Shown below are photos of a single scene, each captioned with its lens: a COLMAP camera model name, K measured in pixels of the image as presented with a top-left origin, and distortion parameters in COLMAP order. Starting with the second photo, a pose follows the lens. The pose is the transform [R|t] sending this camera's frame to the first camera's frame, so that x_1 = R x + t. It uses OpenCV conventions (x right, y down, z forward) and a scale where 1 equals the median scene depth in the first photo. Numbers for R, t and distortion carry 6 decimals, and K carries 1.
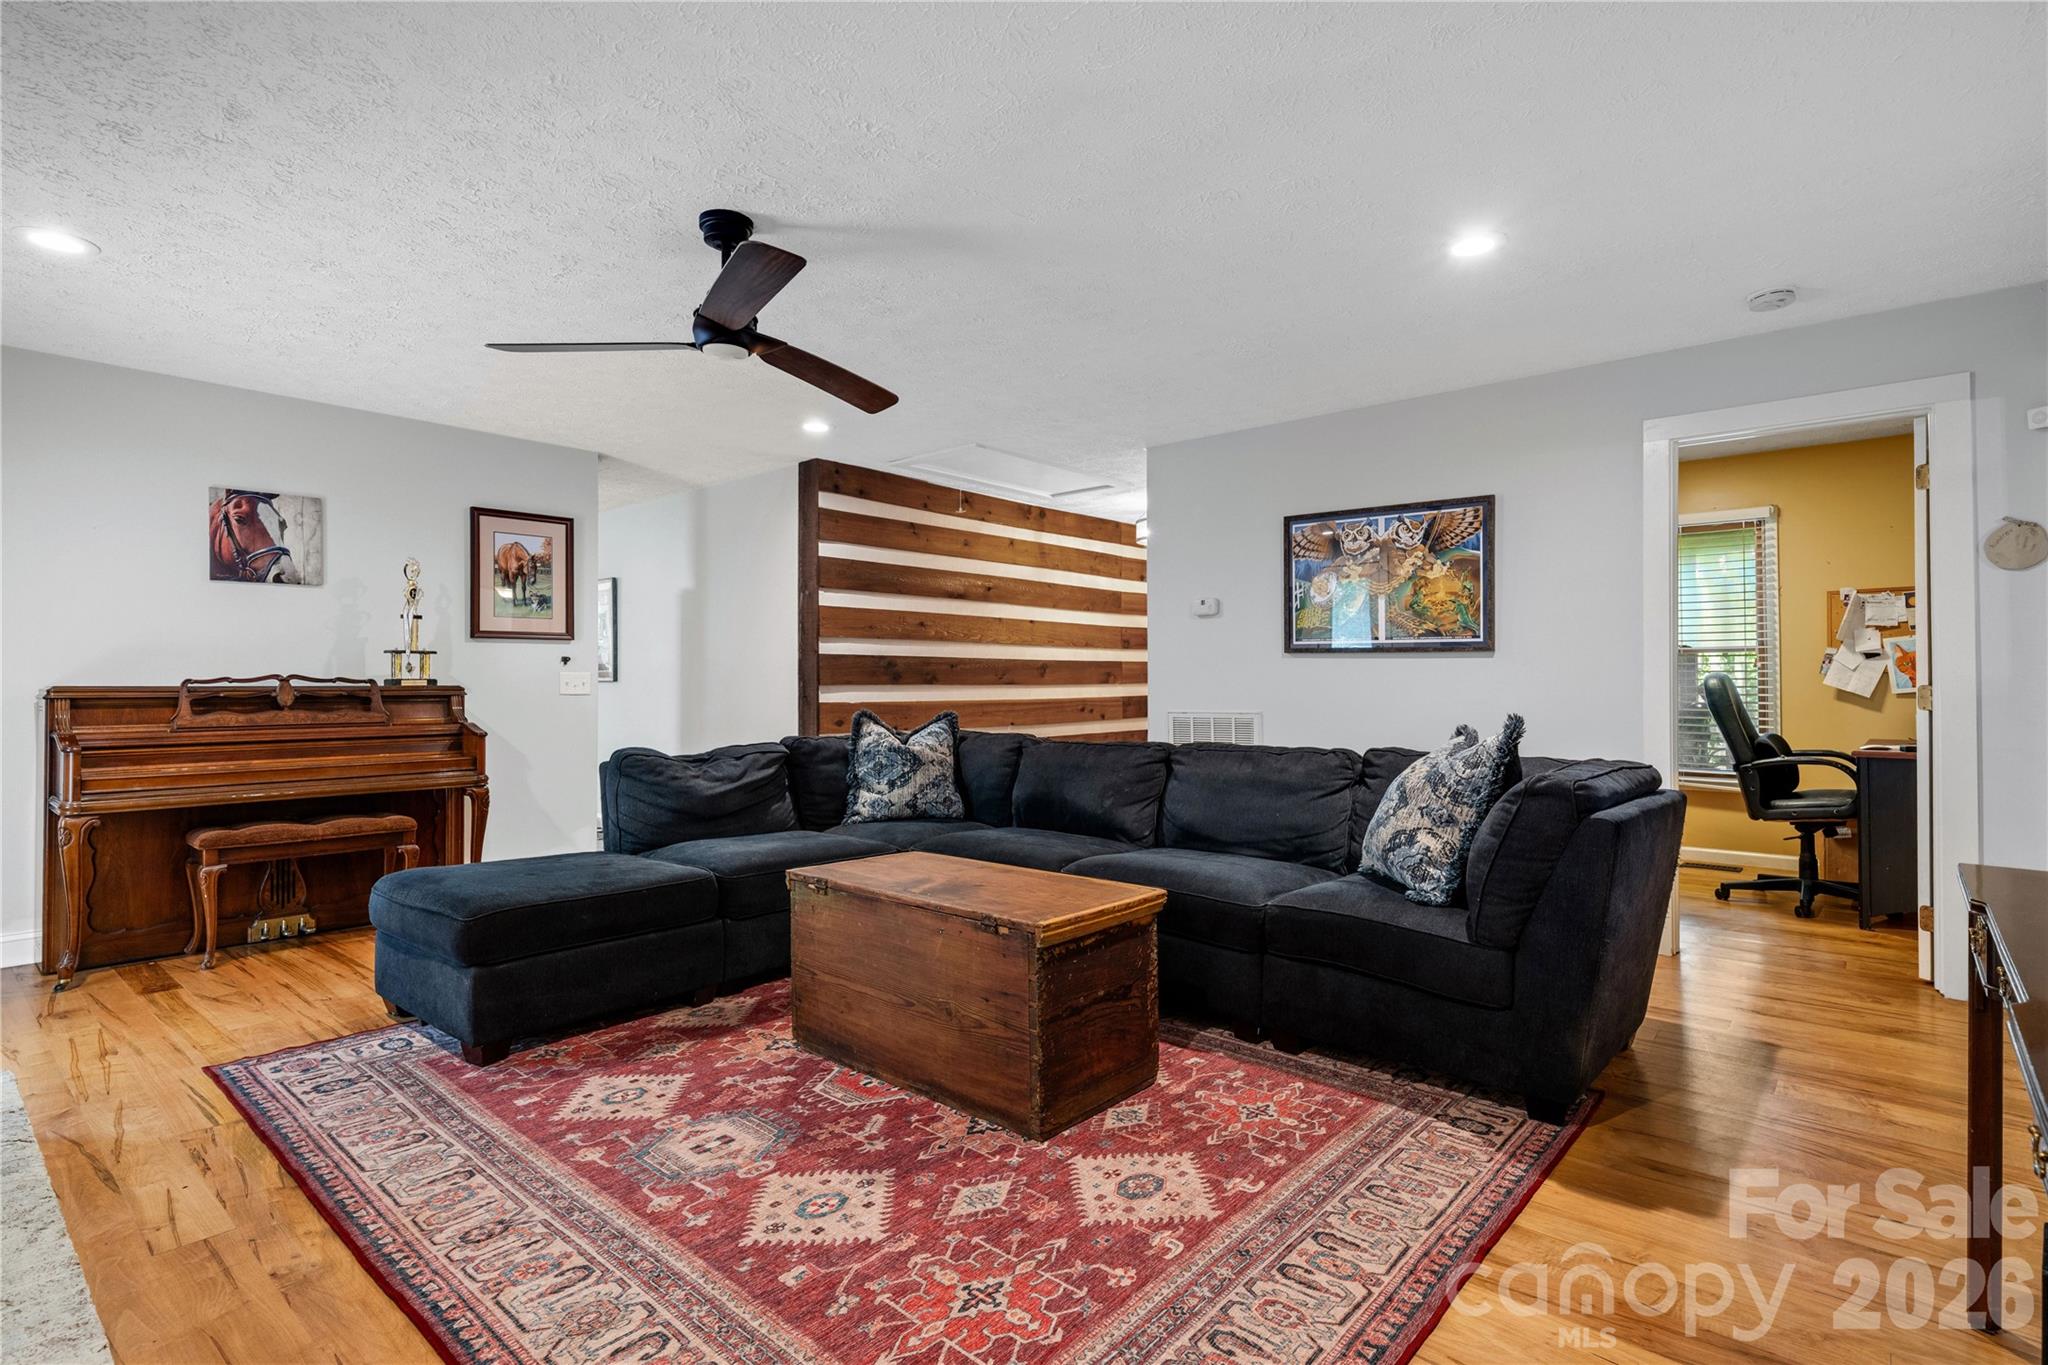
lens RADIAL K [[992.6, 0, 1022.9], [0, 992.6, 683.4], [0, 0, 1]] dist [0.001048, -0.000510]
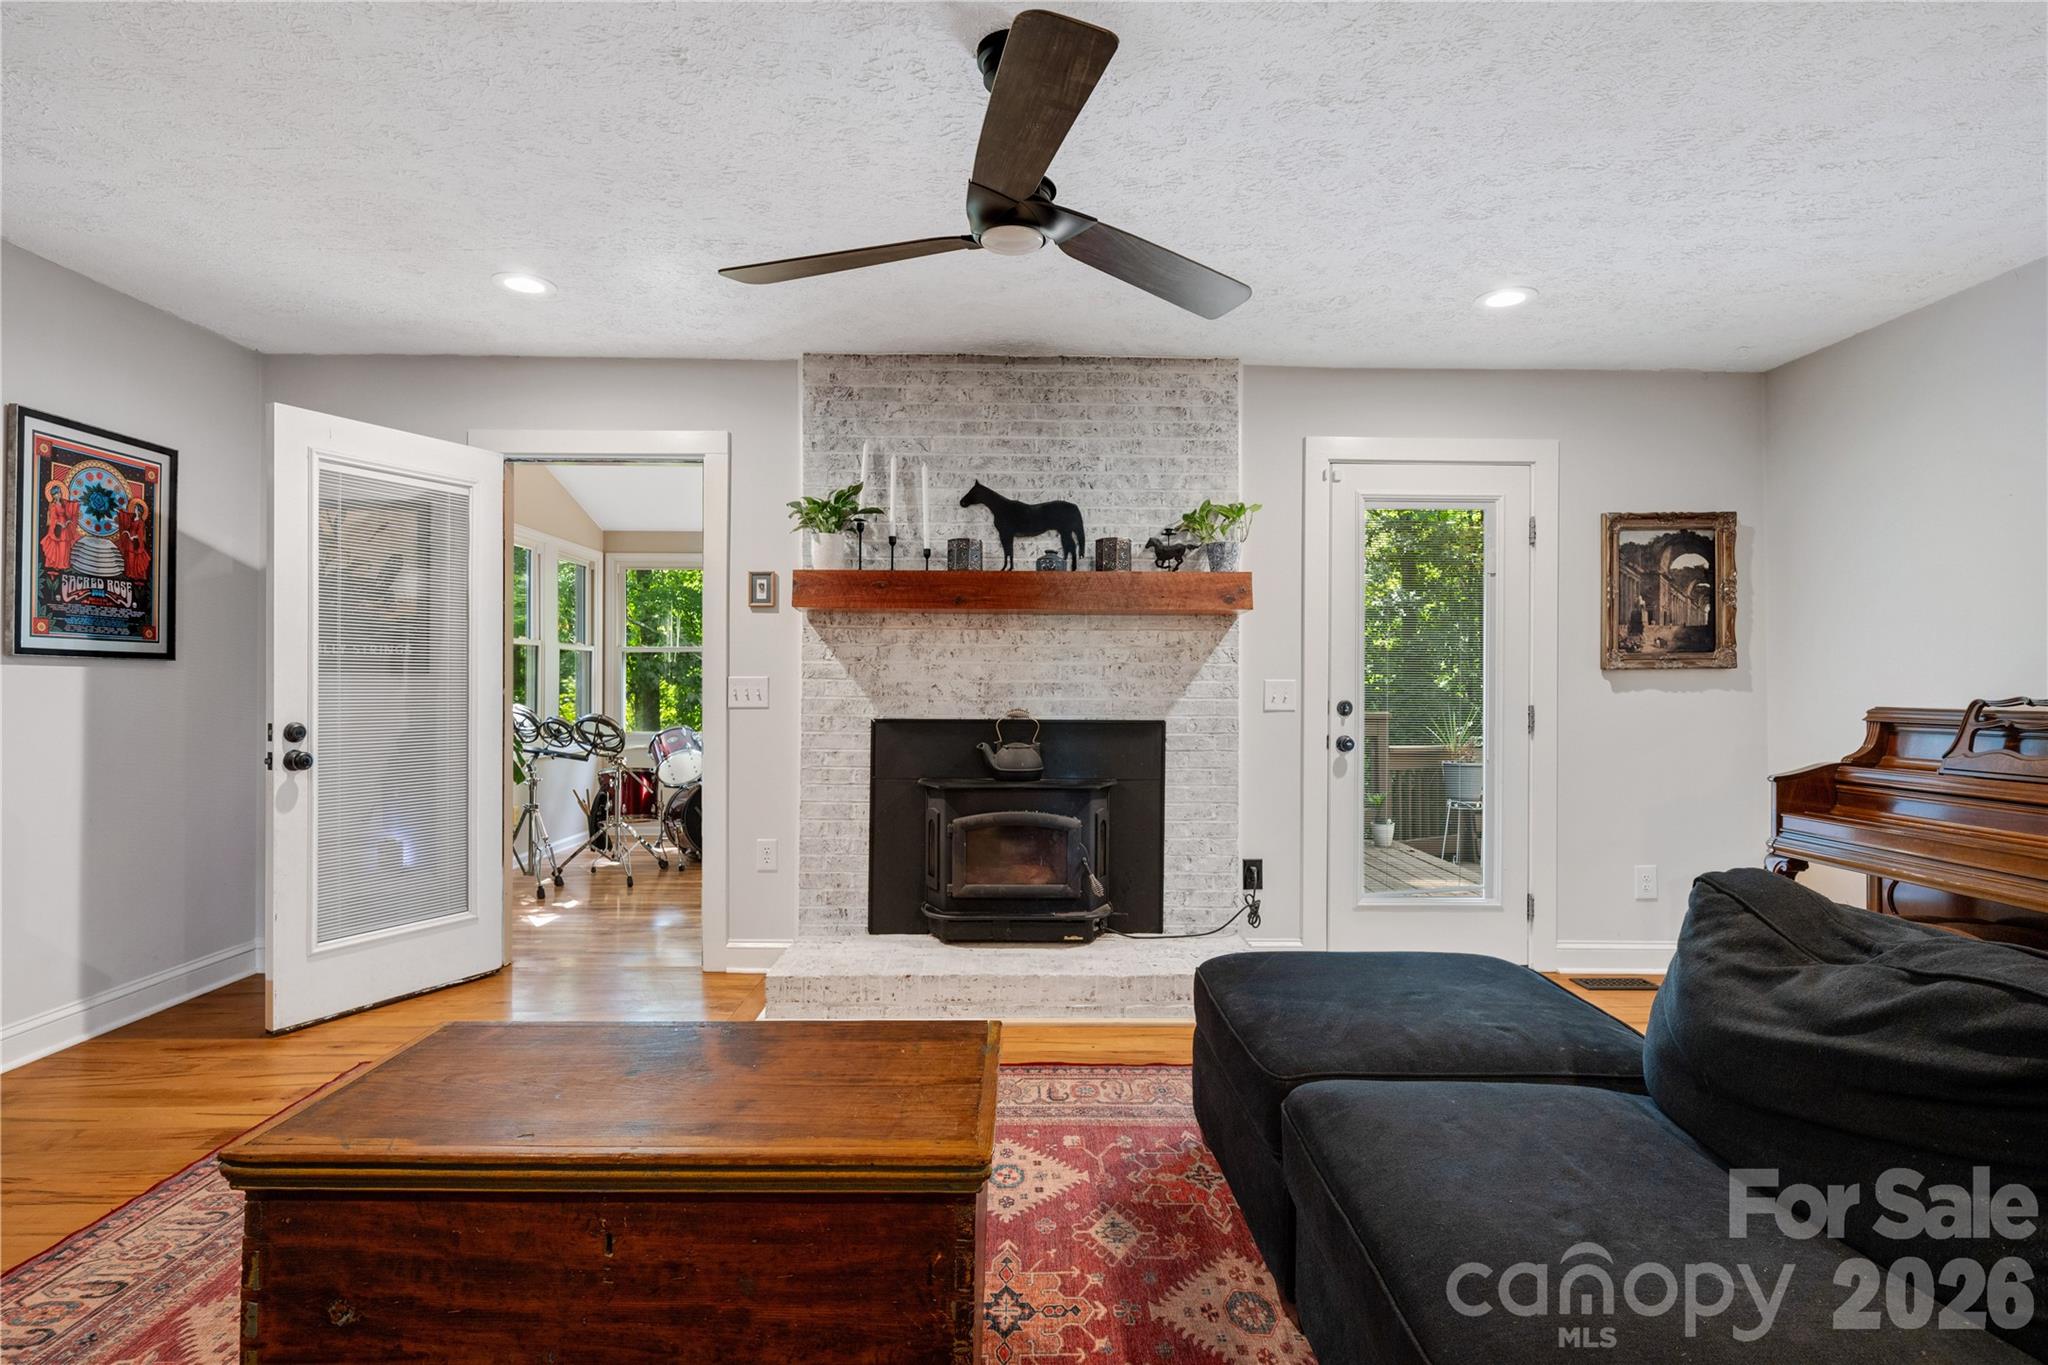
lens RADIAL K [[1027.2, 0, 1028.4], [0, 1027.2, 678.7], [0, 0, 1]] dist [0.005161, 0.000022]
pose [[-0.746545, -0.007106, -0.665297, 0.191694], [-0.002109, 0.999963, -0.008314, -0.017341], [0.665332, -0.004803, -0.746532, 1.678599]]
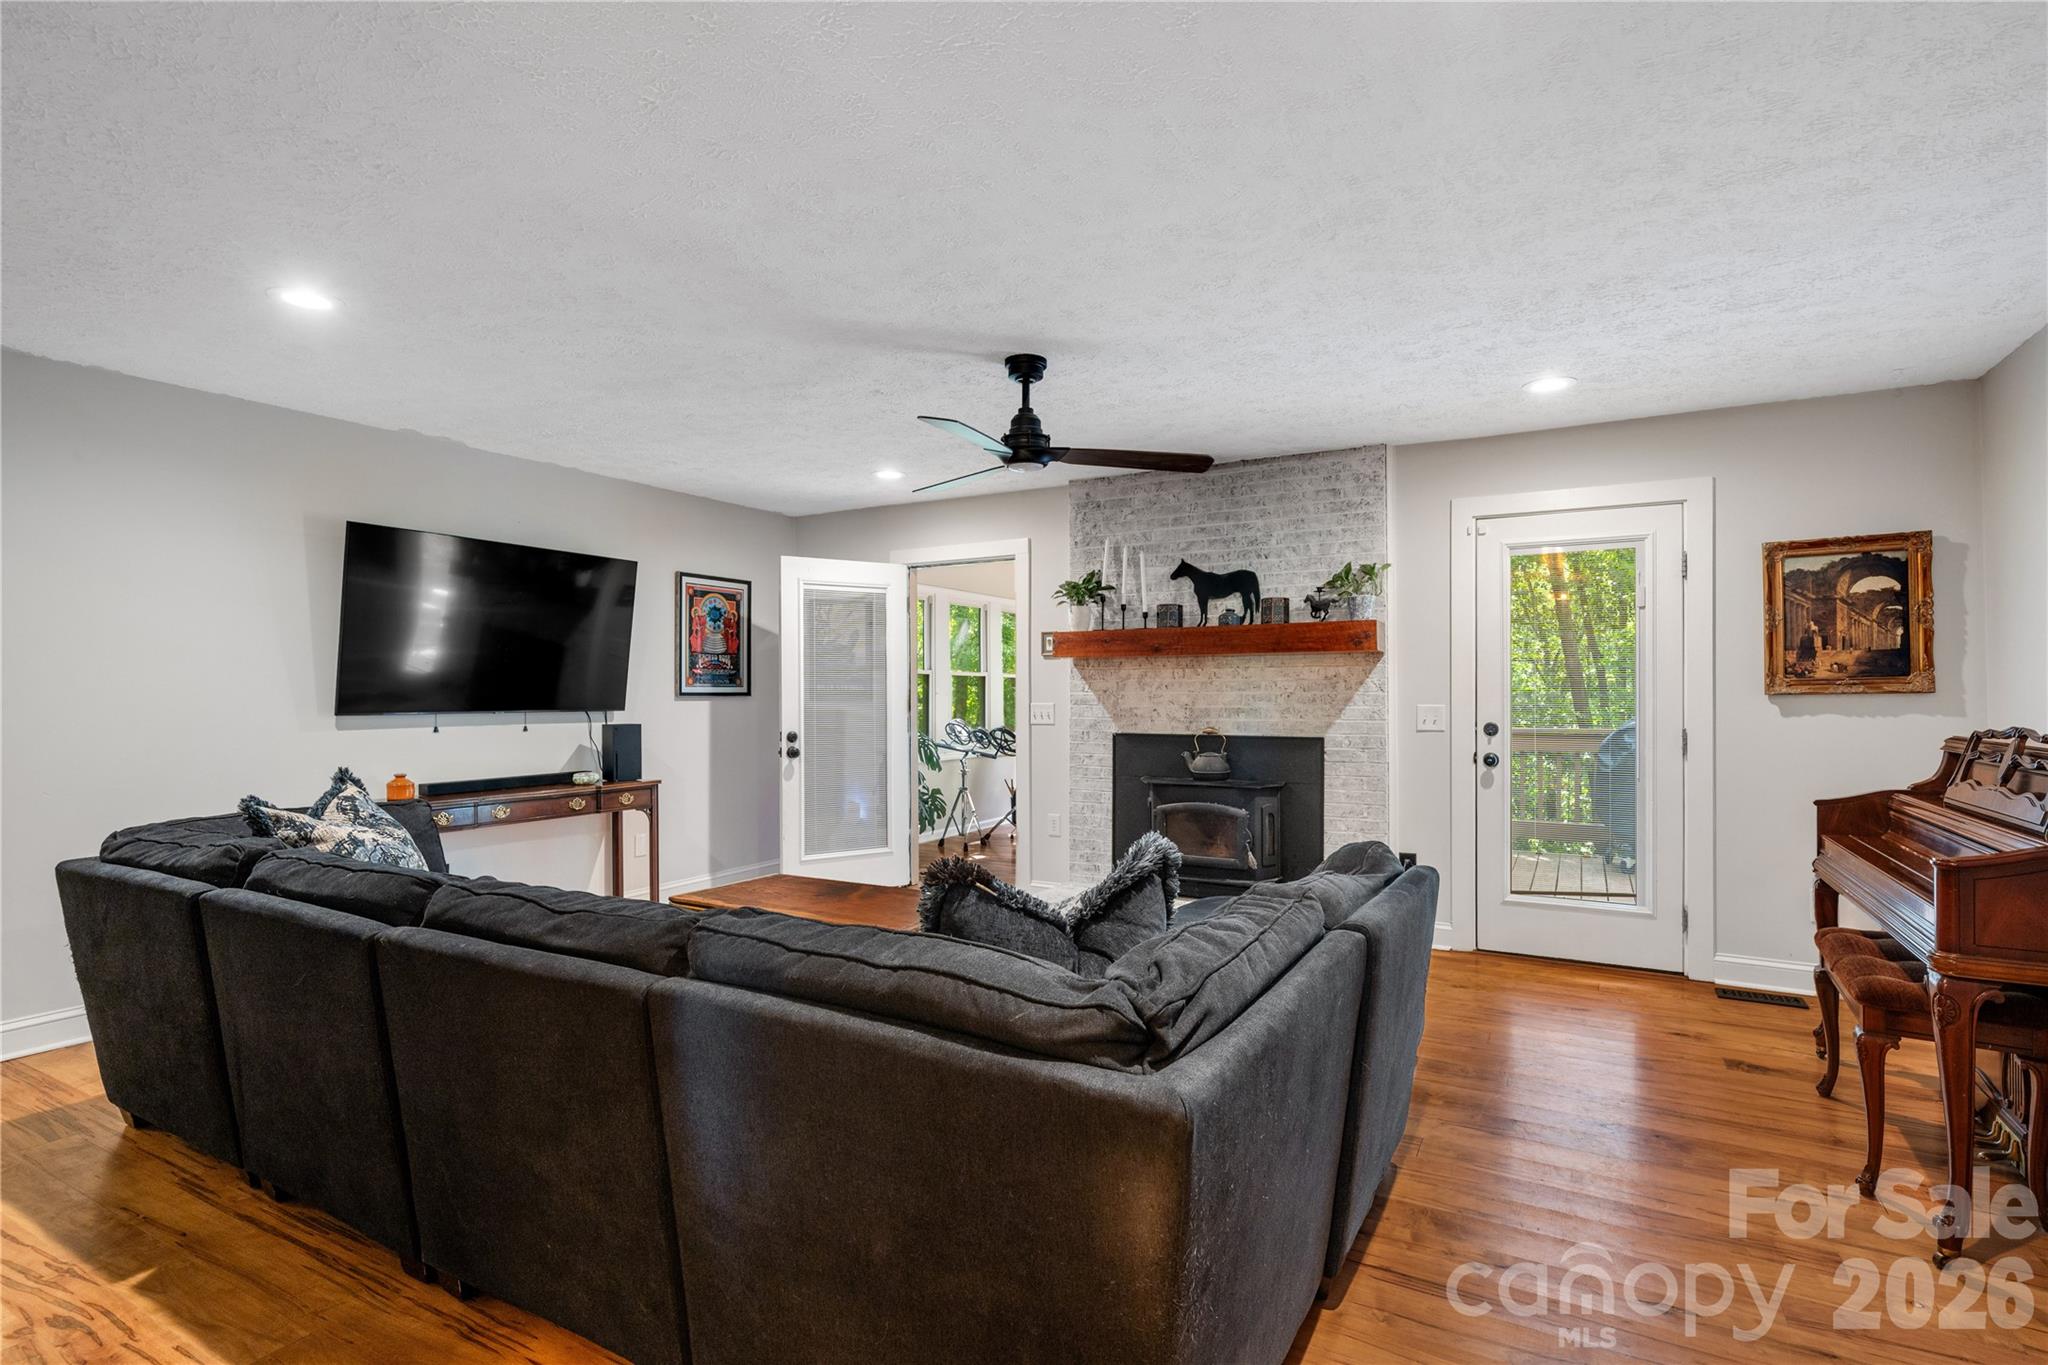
lens RADIAL K [[1027.2, 0, 1036.8], [0, 1027.2, 690.2], [0, 0, 1]] dist [0.005161, 0.000022]
pose [[-0.981688, 0.002838, -0.190477, -0.010343], [0.003837, 0.999981, -0.004879, -0.042066], [0.190459, -0.005521, -0.981680, 2.277445]]
